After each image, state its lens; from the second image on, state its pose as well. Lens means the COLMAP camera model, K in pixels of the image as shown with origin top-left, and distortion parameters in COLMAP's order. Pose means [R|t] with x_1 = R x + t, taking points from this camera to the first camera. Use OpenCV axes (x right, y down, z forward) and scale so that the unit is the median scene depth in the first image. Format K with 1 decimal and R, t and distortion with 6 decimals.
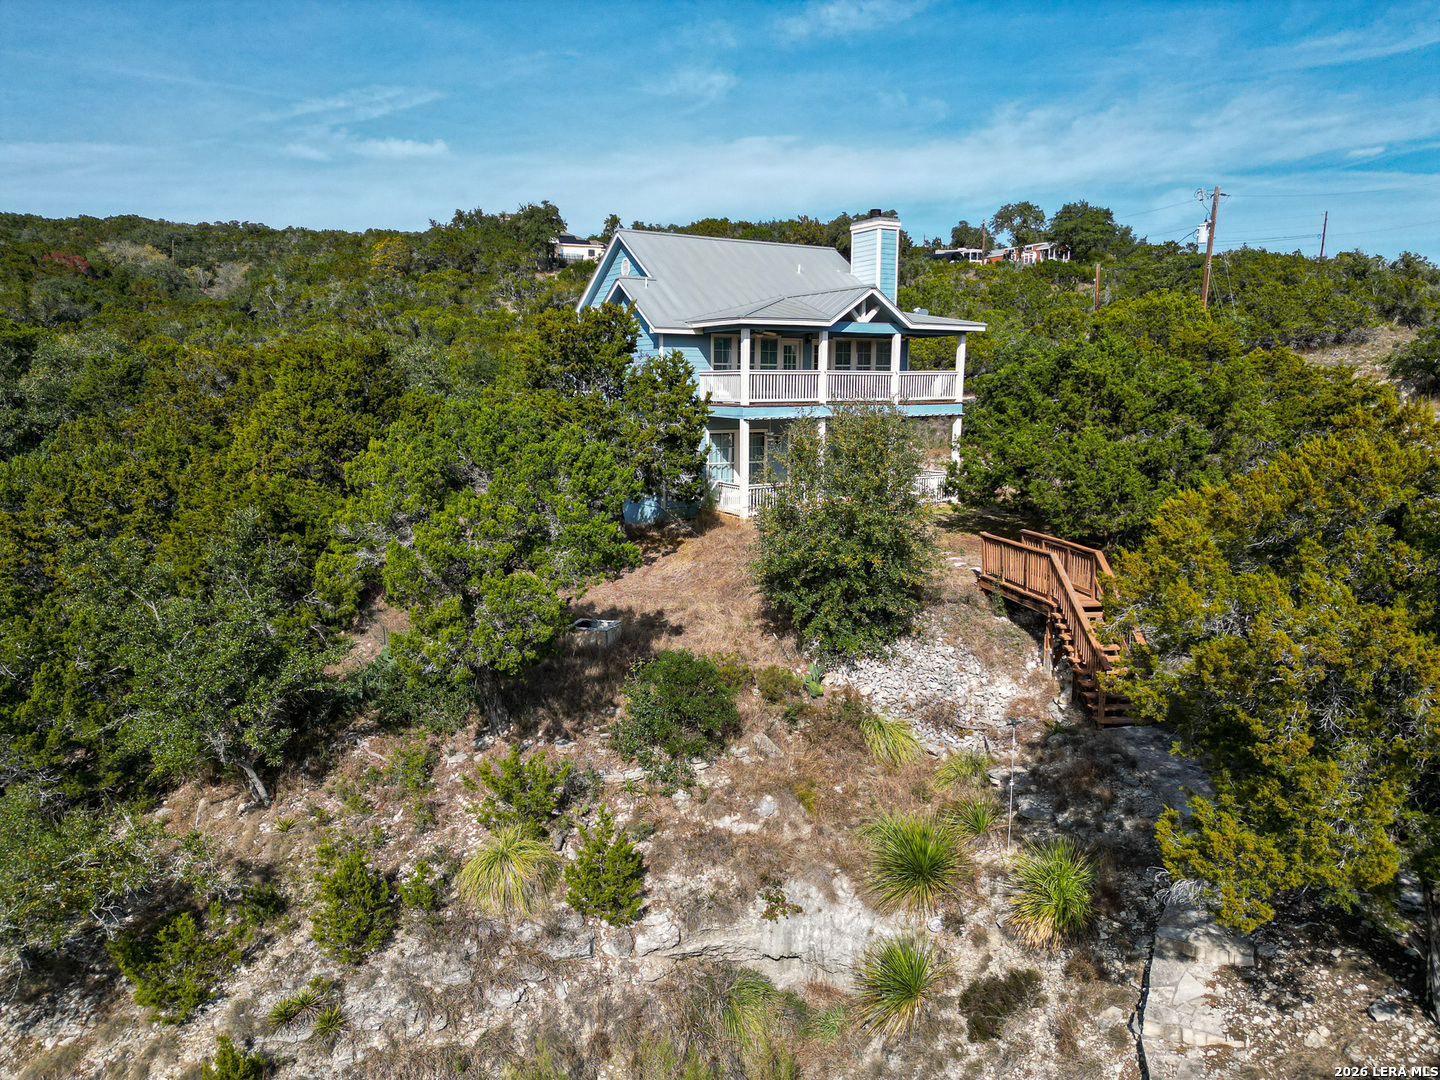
lens RADIAL K [[1005.7, 0, 729.1], [0, 1005.7, 535.4], [0, 0, 1]] dist [0.064156, -0.054239]
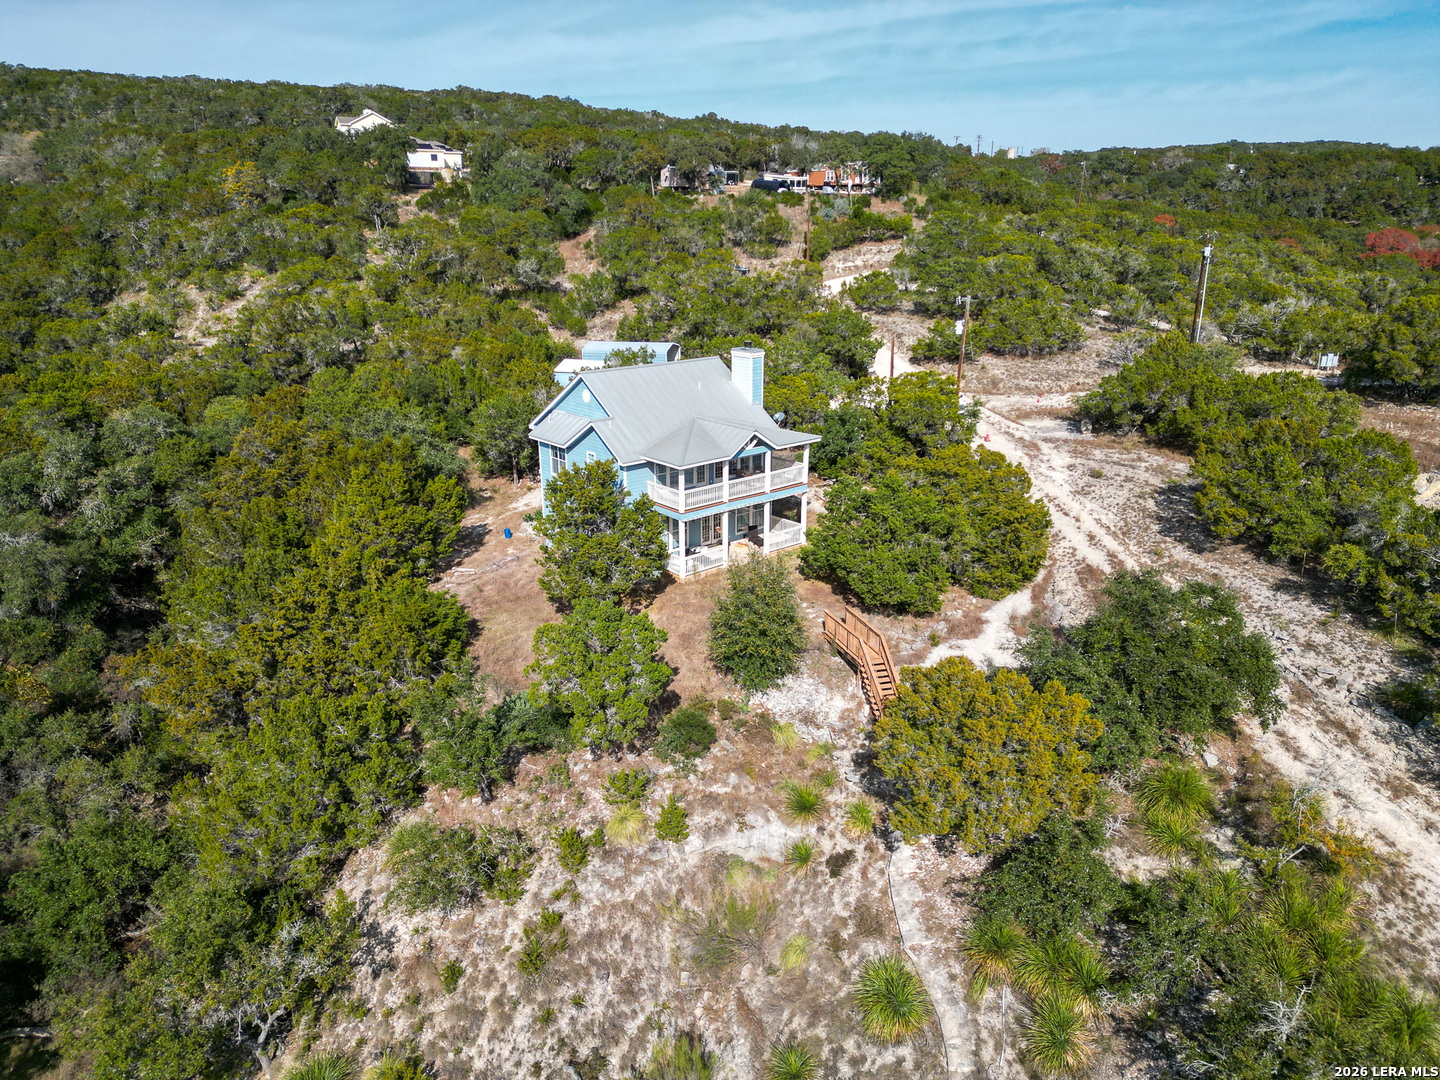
lens RADIAL K [[1005.7, 0, 726.8], [0, 1005.7, 527.0], [0, 0, 1]] dist [0.064156, -0.054239]
pose [[0.984998, -0.051024, 0.164851, -0.282344], [0.024666, 0.987108, 0.158143, -0.560925], [-0.170795, -0.151705, 0.973558, -0.936933]]
